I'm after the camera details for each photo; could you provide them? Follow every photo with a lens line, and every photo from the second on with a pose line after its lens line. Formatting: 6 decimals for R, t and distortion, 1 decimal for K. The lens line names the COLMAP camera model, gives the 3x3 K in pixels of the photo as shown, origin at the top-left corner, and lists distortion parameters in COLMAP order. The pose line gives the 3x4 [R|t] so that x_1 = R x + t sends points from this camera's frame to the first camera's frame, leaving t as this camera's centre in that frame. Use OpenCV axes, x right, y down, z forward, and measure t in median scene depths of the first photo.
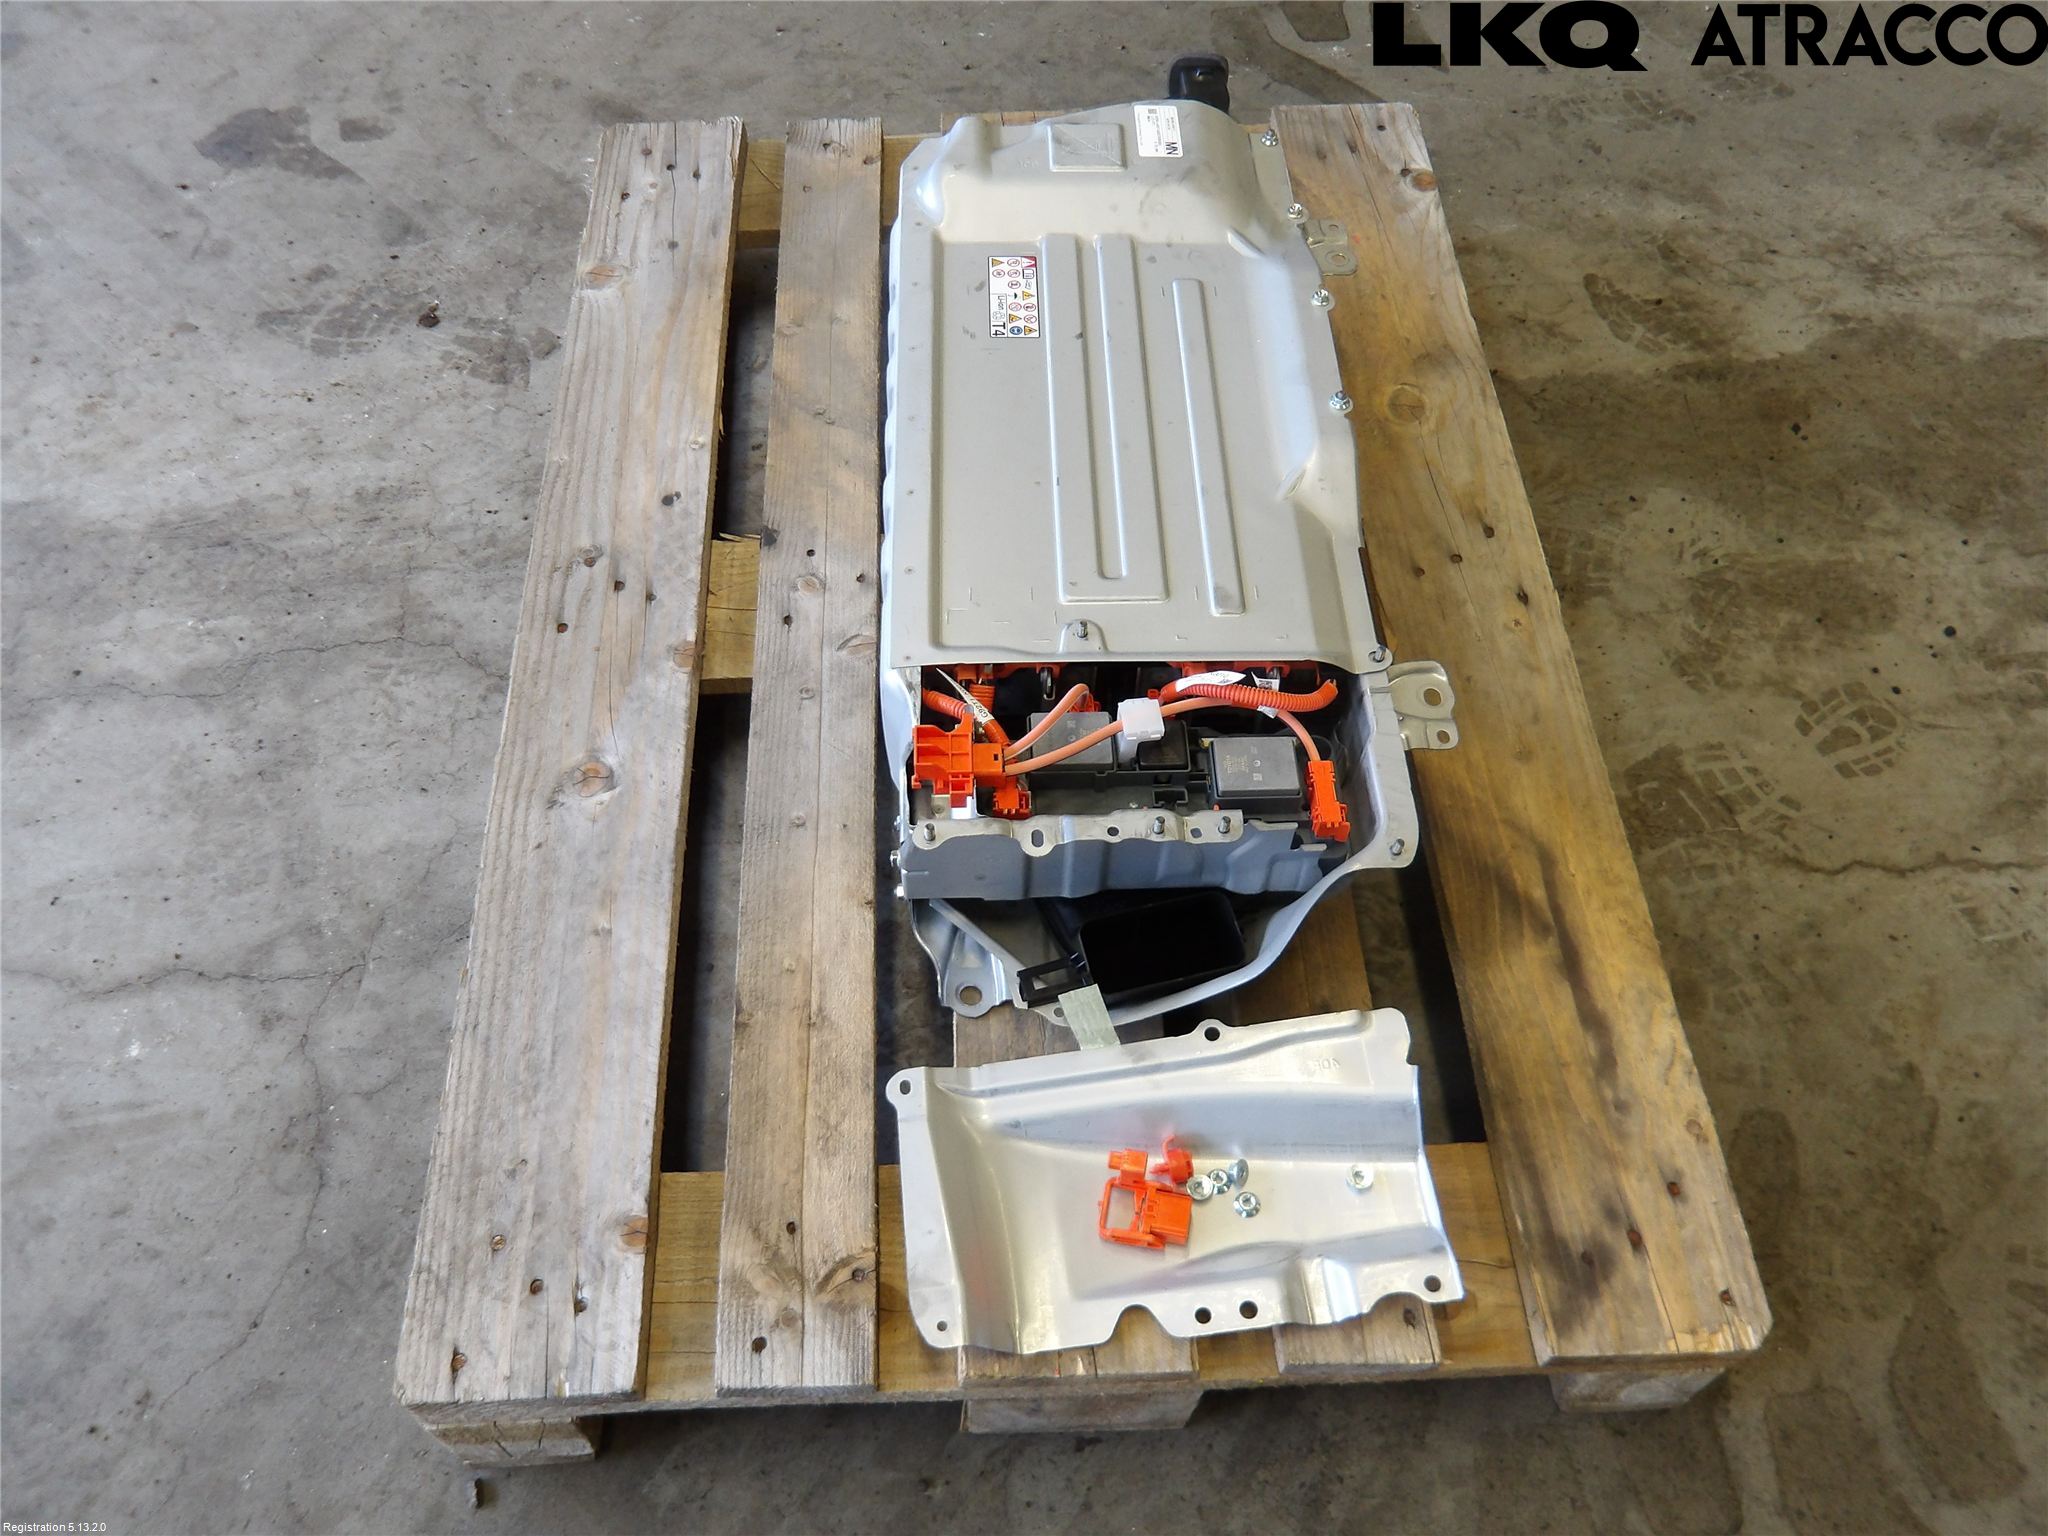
lens RADIAL K [[1669.5, 0, 1024.0], [0, 1669.5, 768.0], [0, 0, 1]] dist [0.004594, -0.004251]
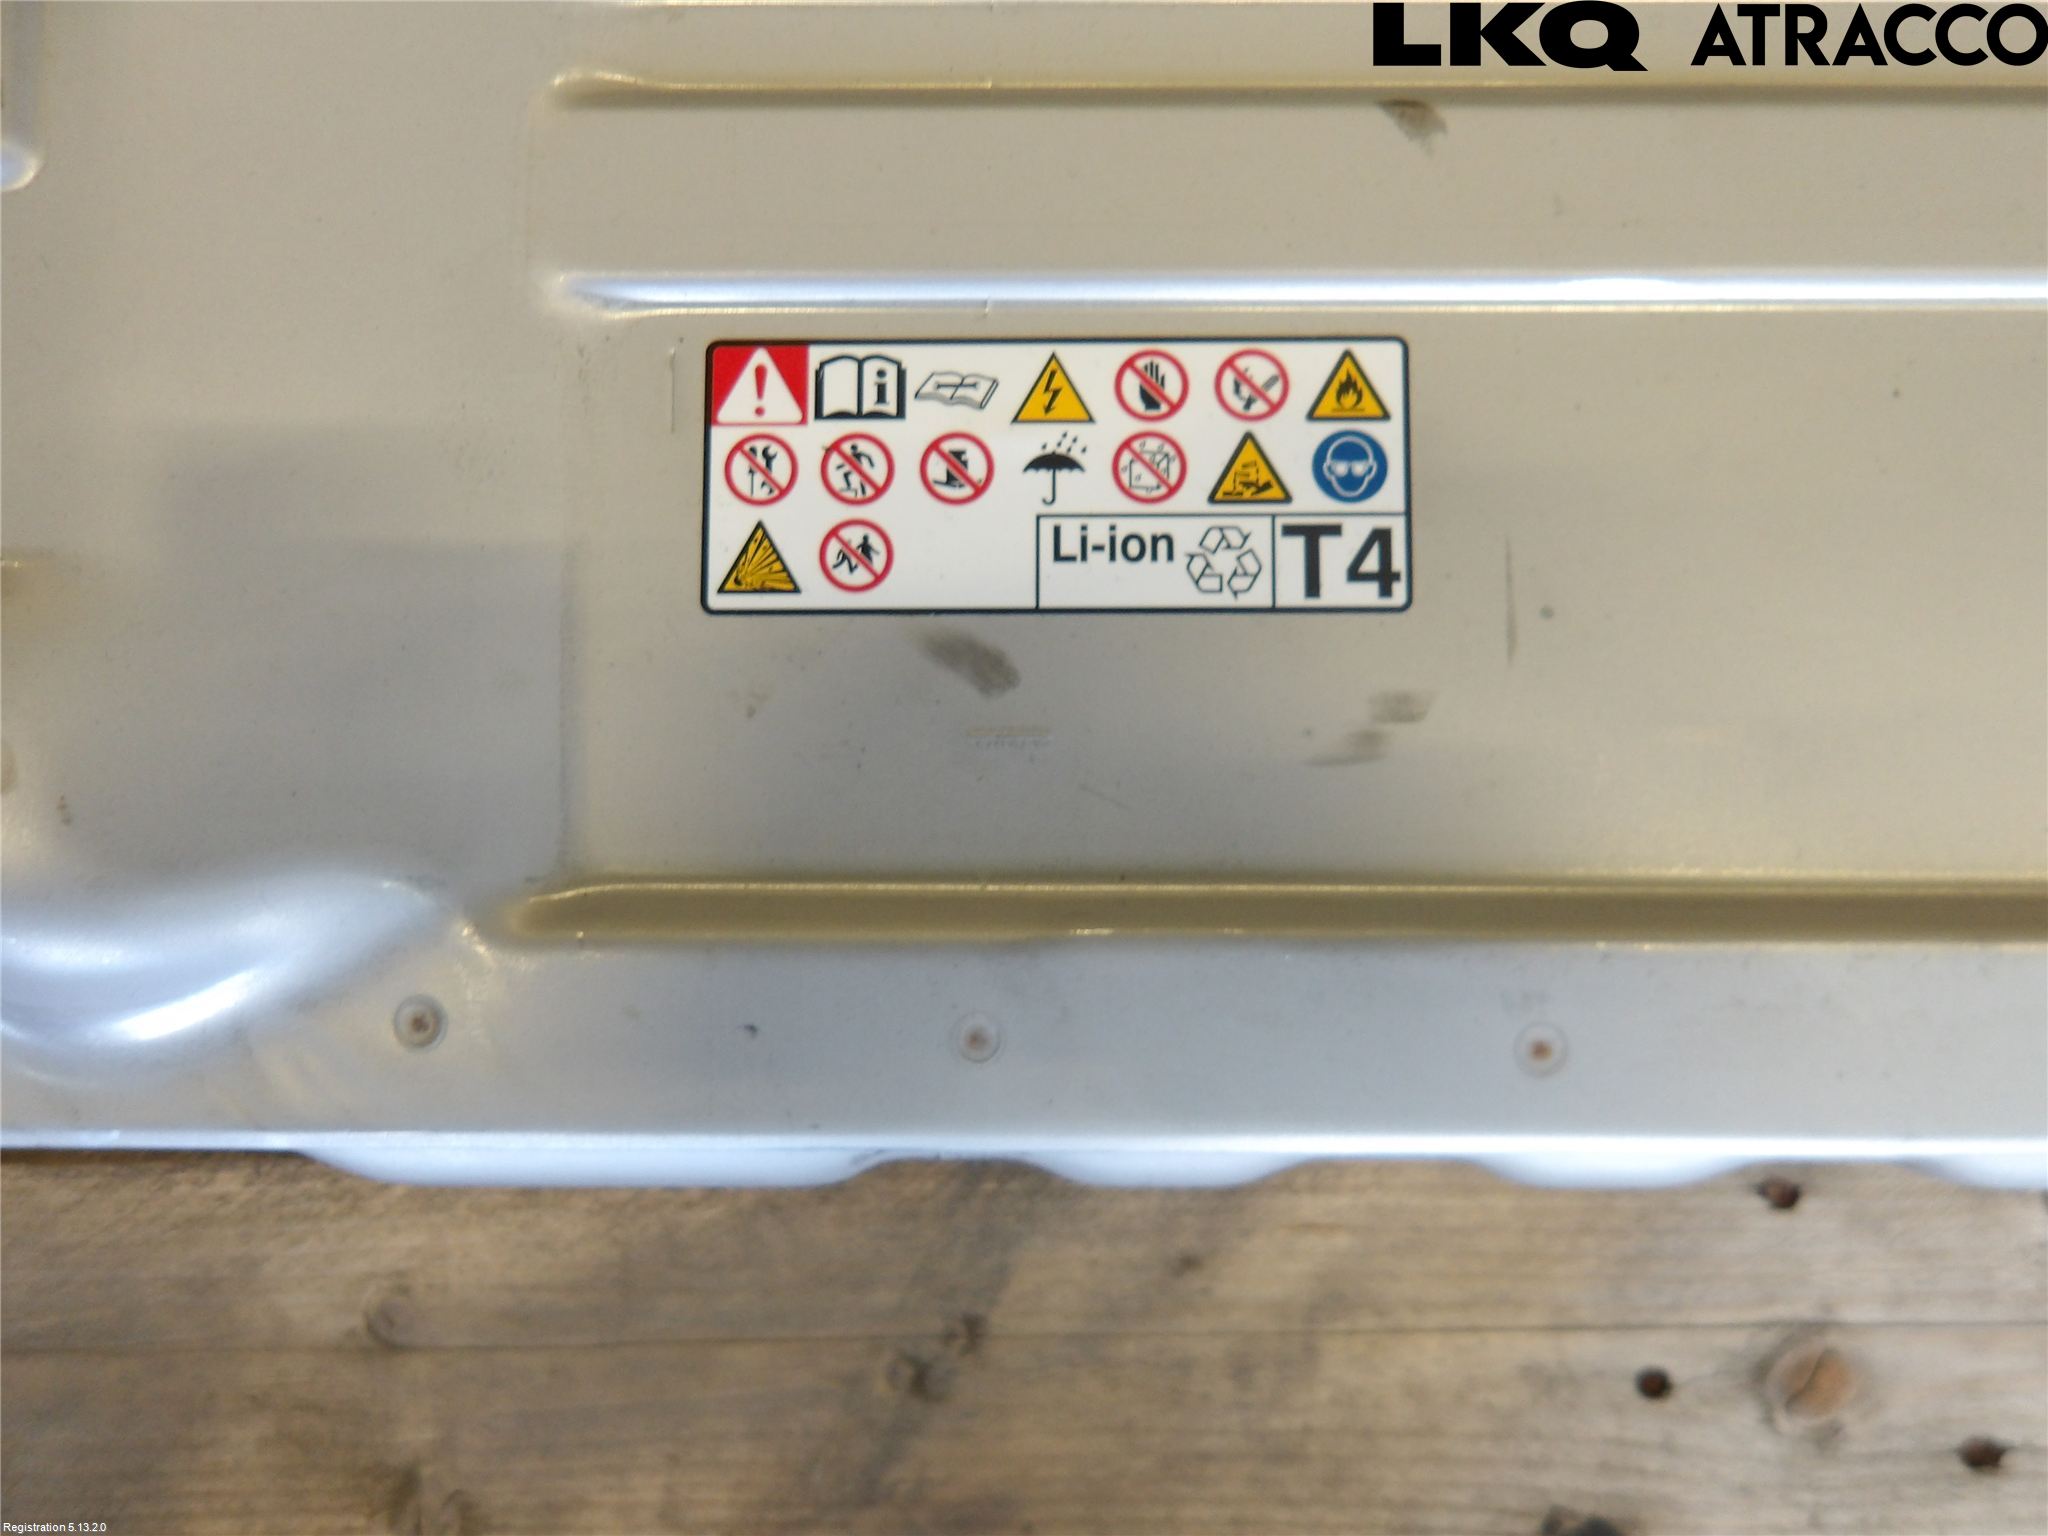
lens RADIAL K [[1683.8, 0, 1038.1], [0, 1683.8, 757.4], [0, 0, 1]] dist [-0.002552, 0.006129]
pose [[0.027890, -0.998128, 0.054430, -0.045367], [0.829771, 0.053481, 0.555535, -0.378467], [-0.557406, 0.029671, 0.829710, 0.849954]]
